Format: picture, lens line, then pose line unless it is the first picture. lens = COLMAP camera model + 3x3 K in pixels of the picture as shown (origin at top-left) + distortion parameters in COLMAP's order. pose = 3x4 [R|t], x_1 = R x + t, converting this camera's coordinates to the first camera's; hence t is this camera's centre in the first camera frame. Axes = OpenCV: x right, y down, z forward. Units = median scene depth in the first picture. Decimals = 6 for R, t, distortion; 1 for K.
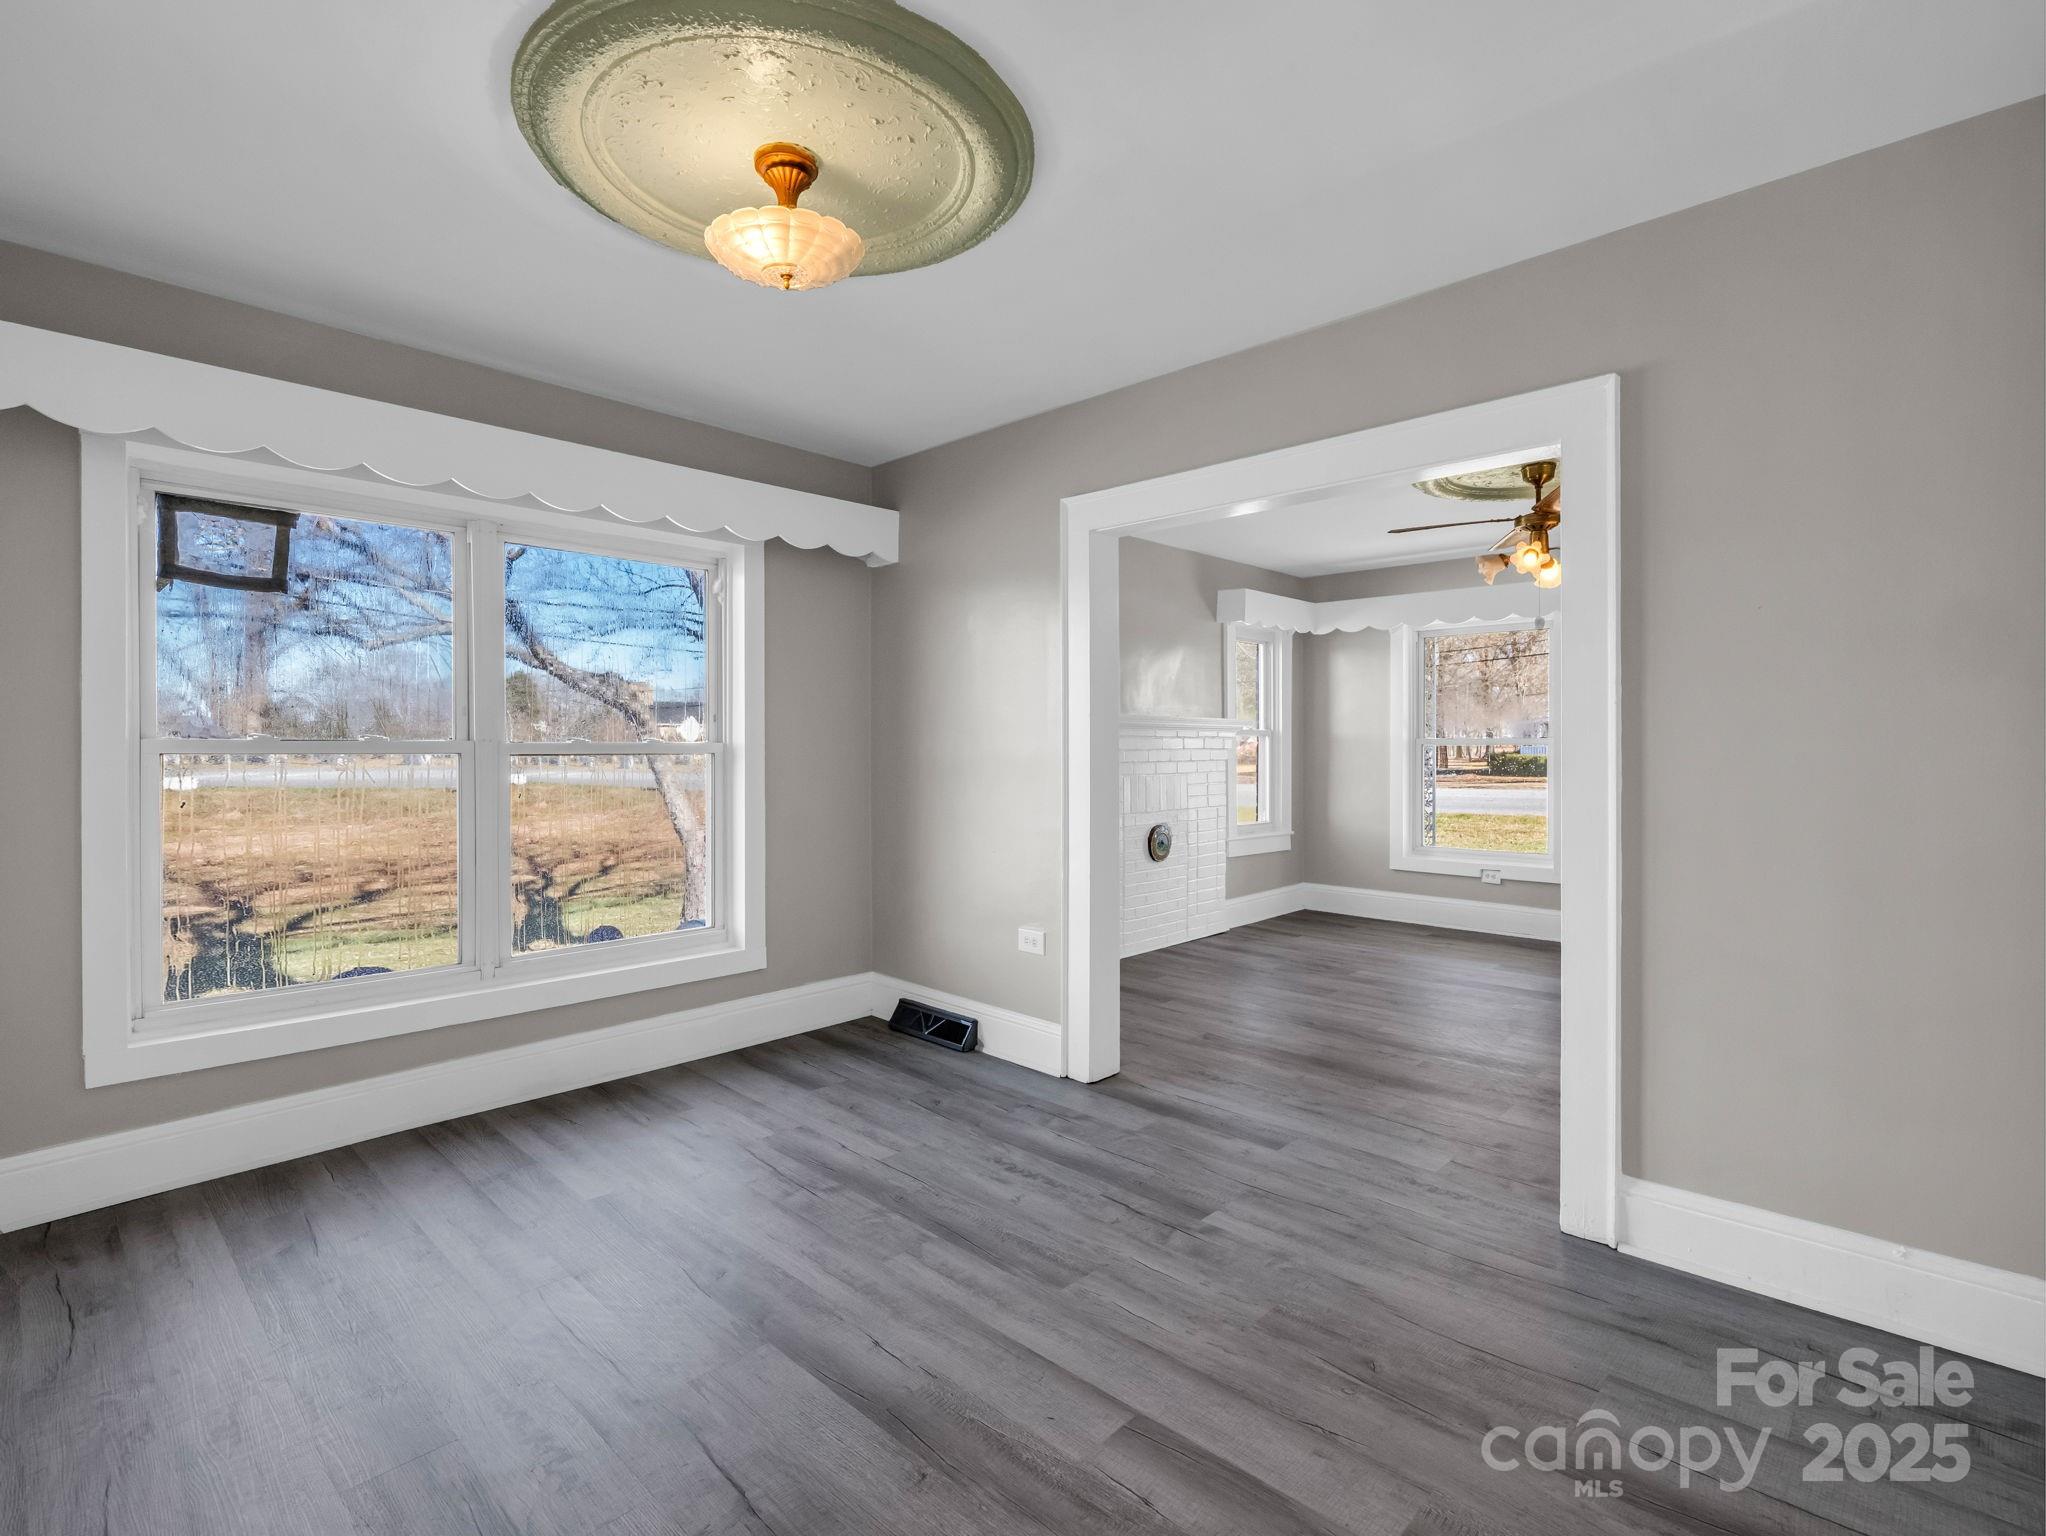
lens RADIAL K [[984.7, 0, 1032.2], [0, 984.7, 766.1], [0, 0, 1]] dist [-0.003329, -0.007074]
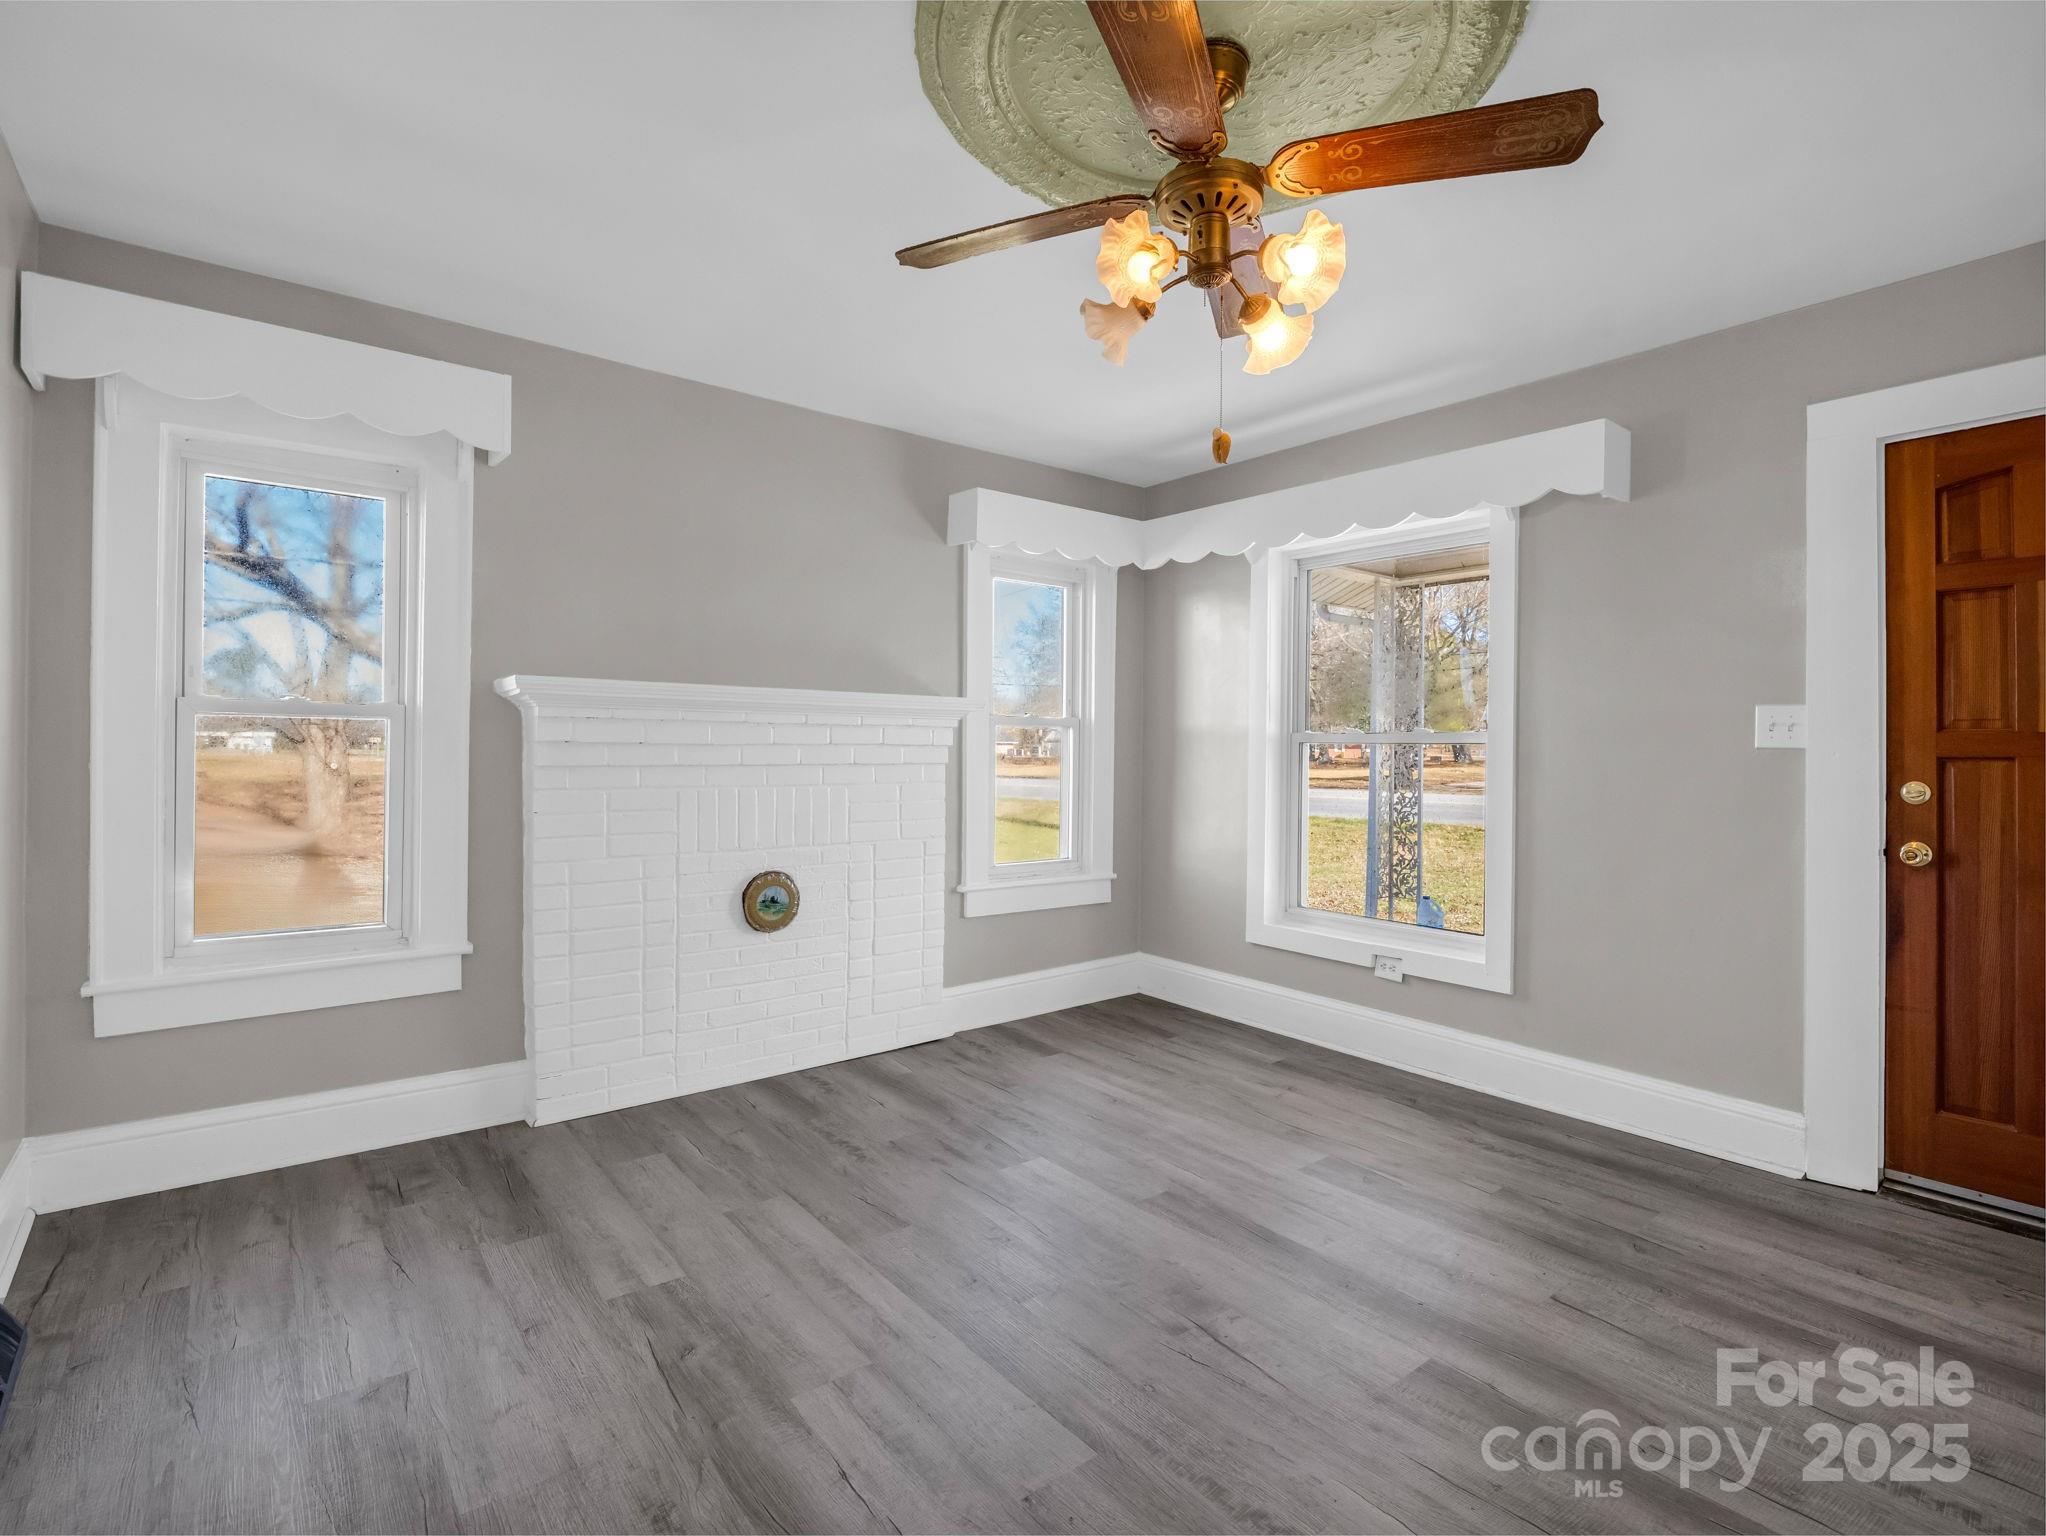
lens RADIAL K [[984.7, 0, 1017.9], [0, 984.7, 753.4], [0, 0, 1]] dist [-0.003329, -0.007074]
pose [[0.987782, 0.002955, -0.155816, 0.318583], [-0.005219, 0.999887, -0.014121, -0.003608], [0.155756, 0.014762, 0.987685, 0.368127]]
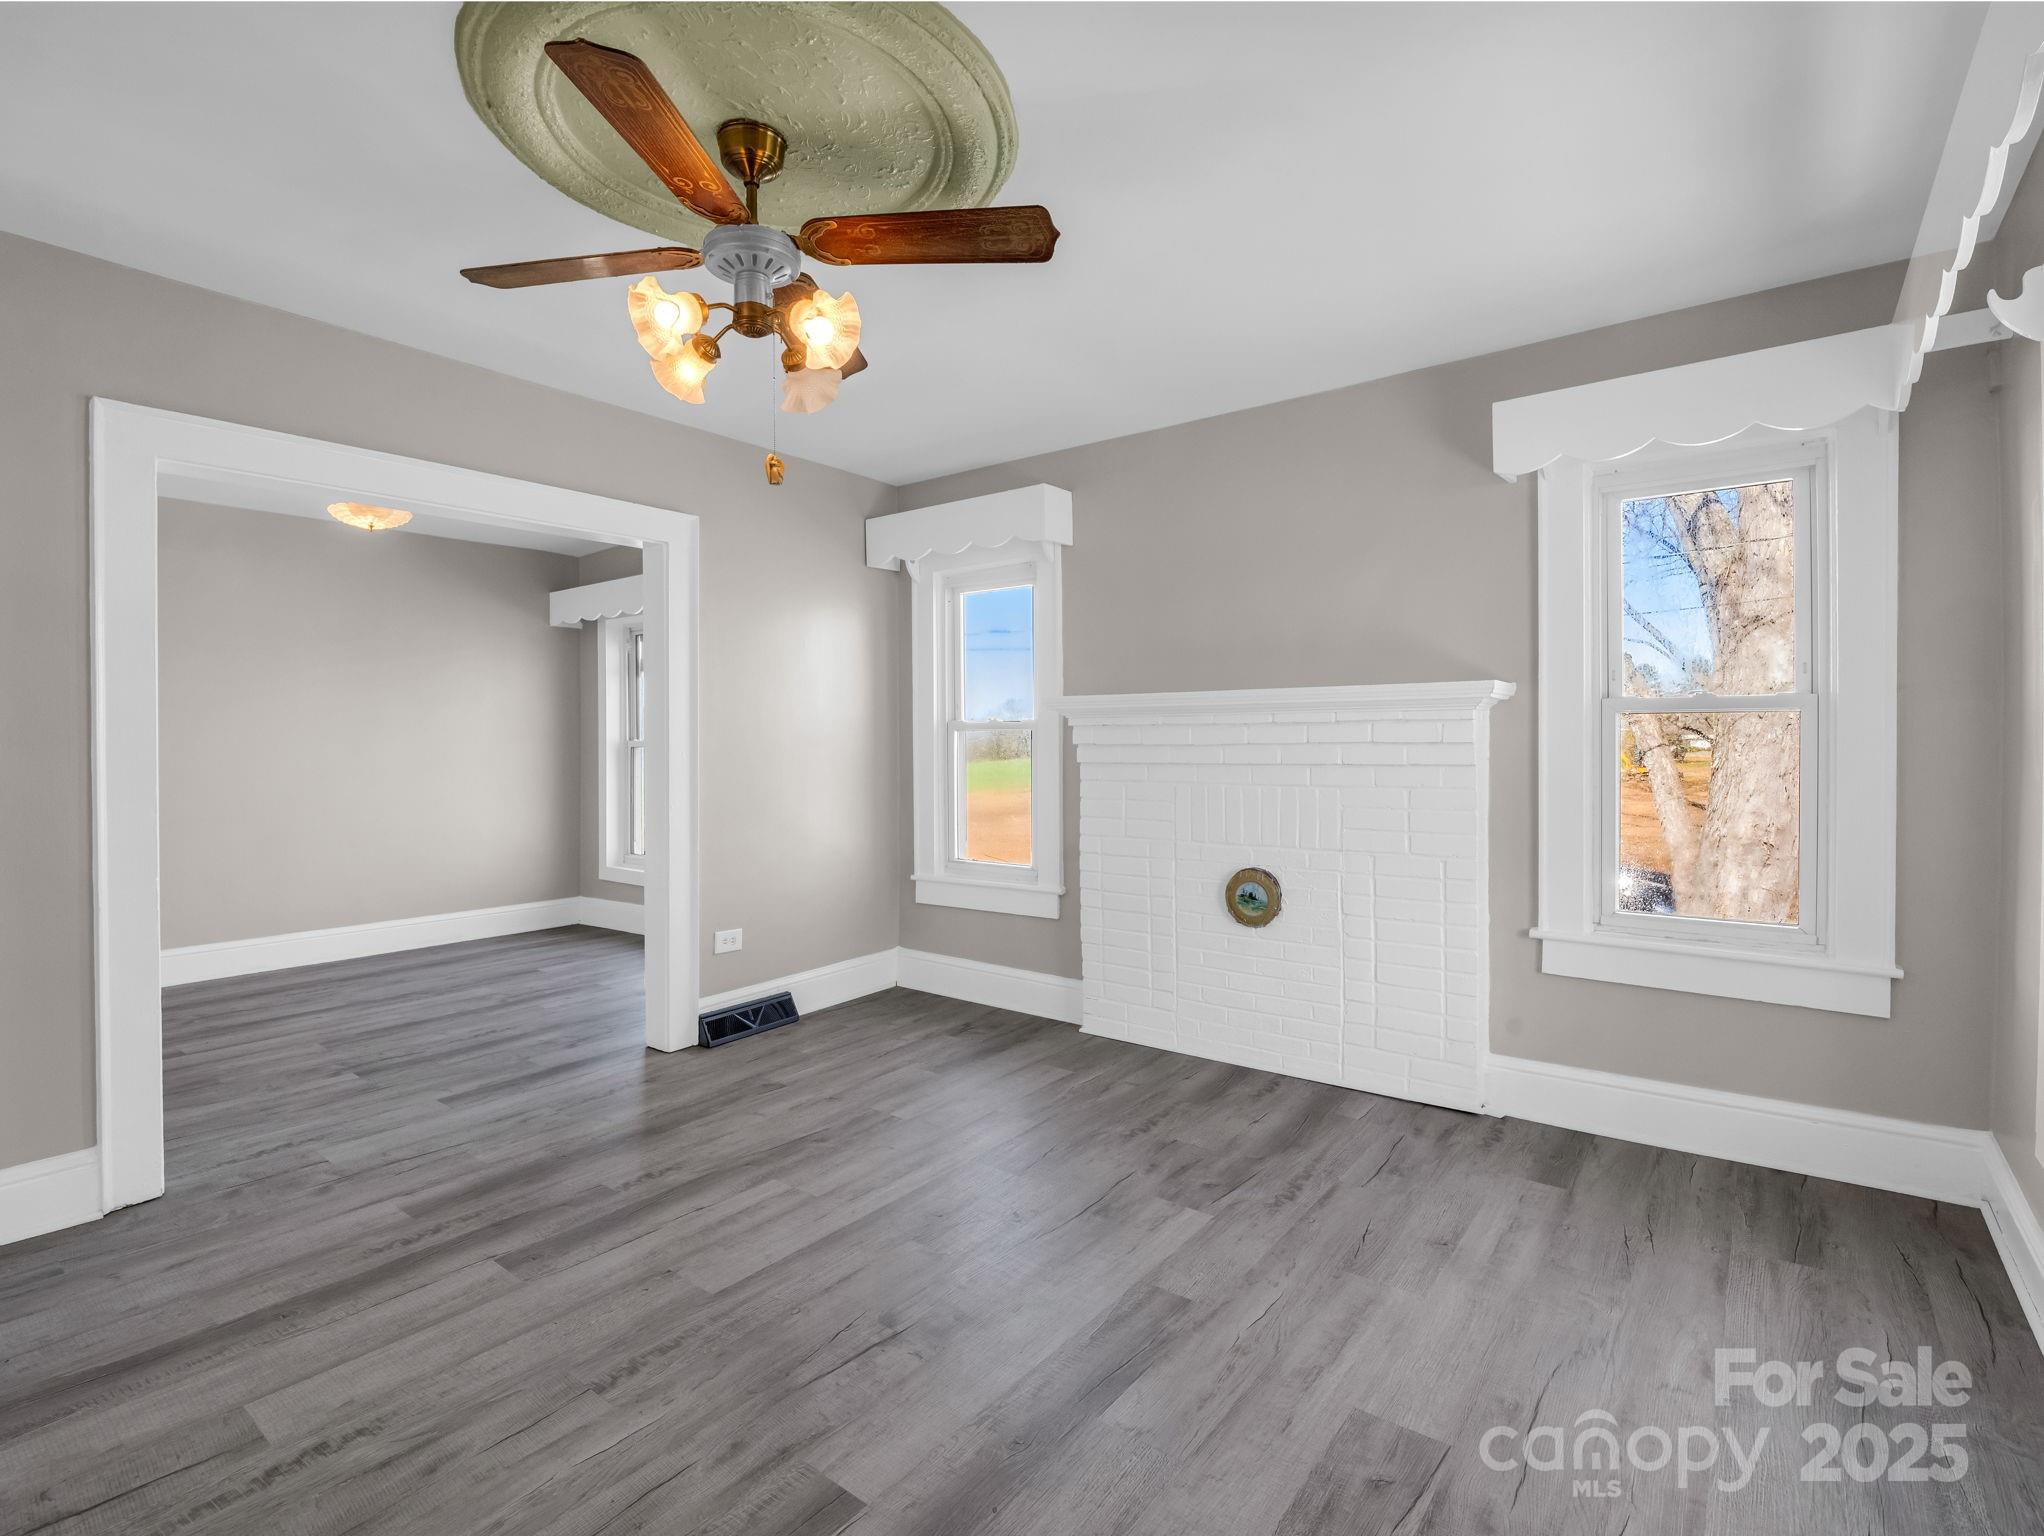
lens RADIAL K [[983.7, 0, 1013.4], [0, 983.7, 756.2], [0, 0, 1]] dist [-0.003329, -0.007074]
pose [[0.078993, 0.004415, -0.996865, 0.625879], [-0.013191, 0.999907, 0.003383, -0.008678], [0.996788, 0.012883, 0.079044, 0.686734]]
